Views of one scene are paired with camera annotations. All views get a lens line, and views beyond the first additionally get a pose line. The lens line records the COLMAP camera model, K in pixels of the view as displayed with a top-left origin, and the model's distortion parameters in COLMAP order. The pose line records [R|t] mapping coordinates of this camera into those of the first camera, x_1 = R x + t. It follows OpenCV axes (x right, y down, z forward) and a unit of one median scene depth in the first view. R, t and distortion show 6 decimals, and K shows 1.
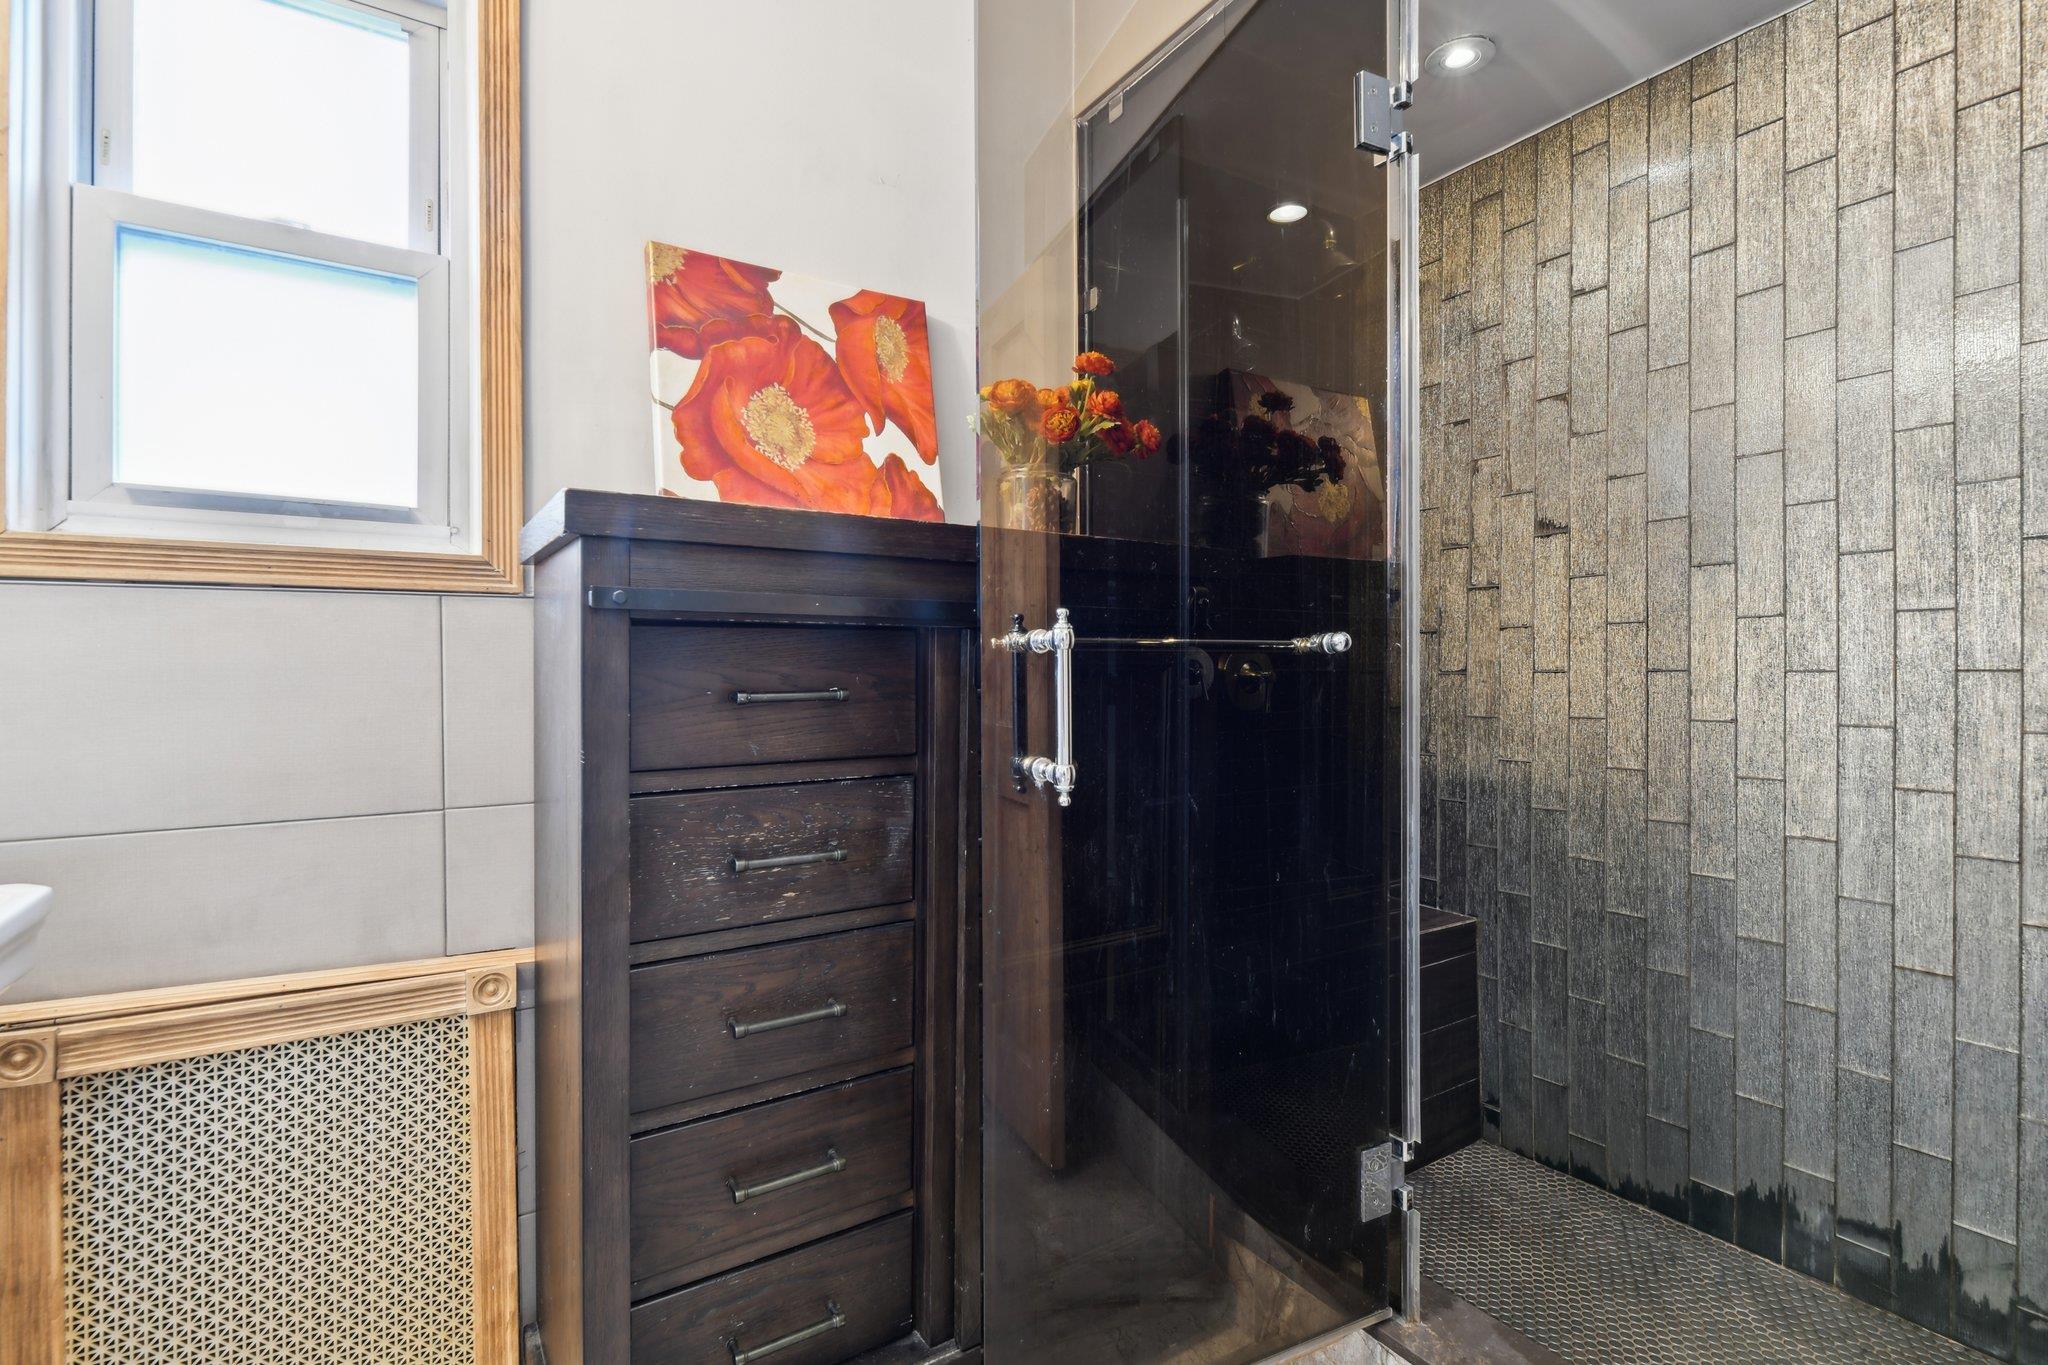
lens RADIAL K [[950.3, 0, 1028.5], [0, 950.3, 680.7], [0, 0, 1]] dist [-0.003993, -0.000860]
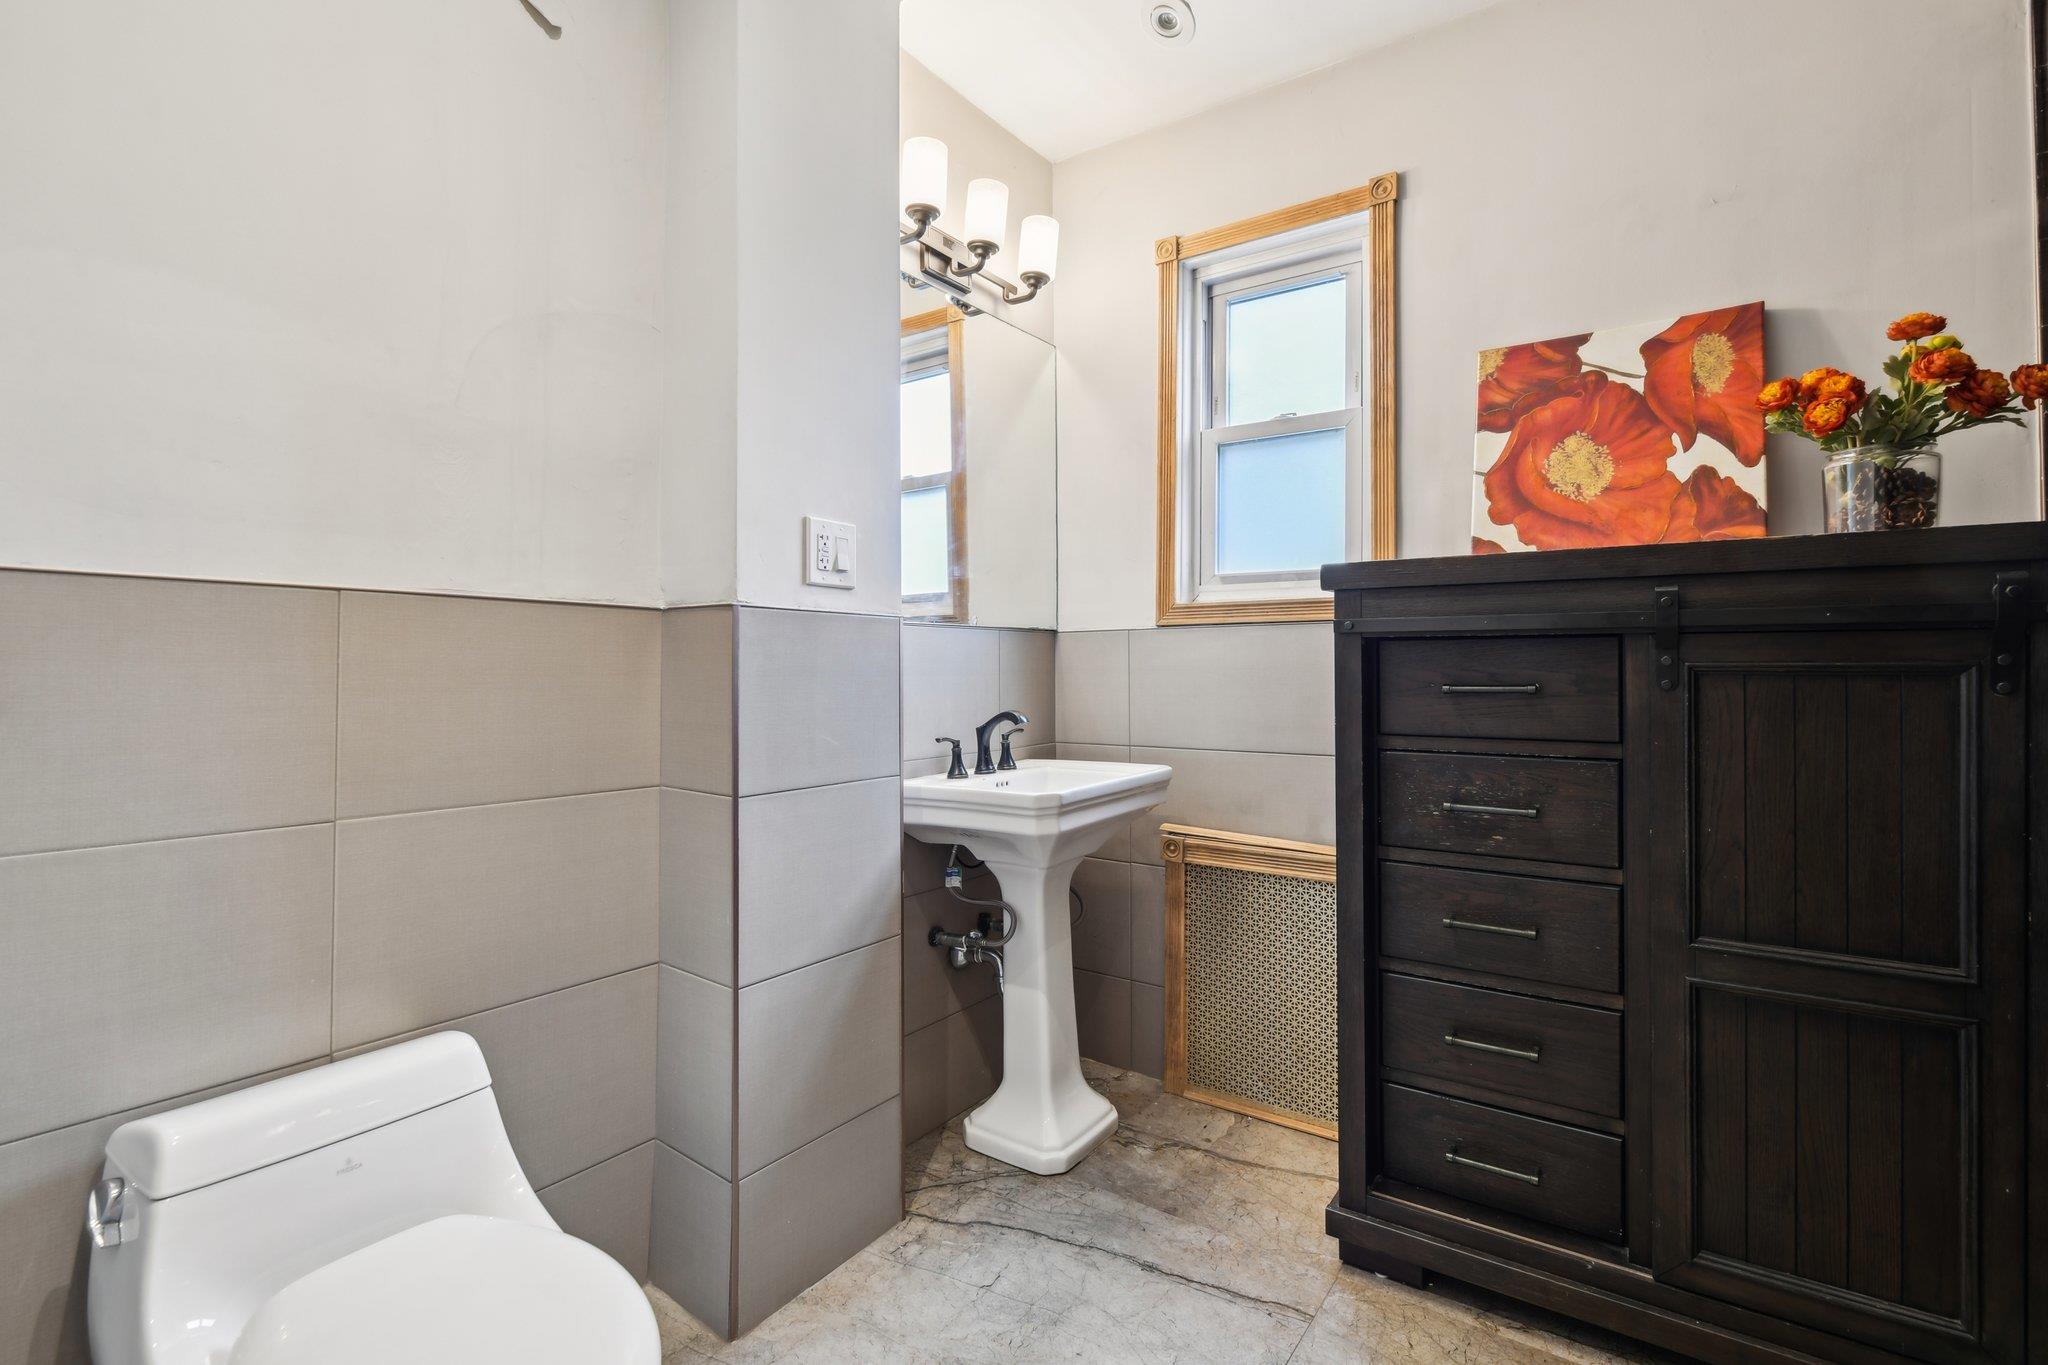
lens RADIAL K [[950.3, 0, 1025.4], [0, 950.3, 671.3], [0, 0, 1]] dist [-0.003993, -0.000860]
pose [[0.379773, 0.004967, -0.925066, 0.583364], [-0.011268, 0.999936, 0.000744, -0.002148], [0.925011, 0.010141, 0.379805, -0.101788]]
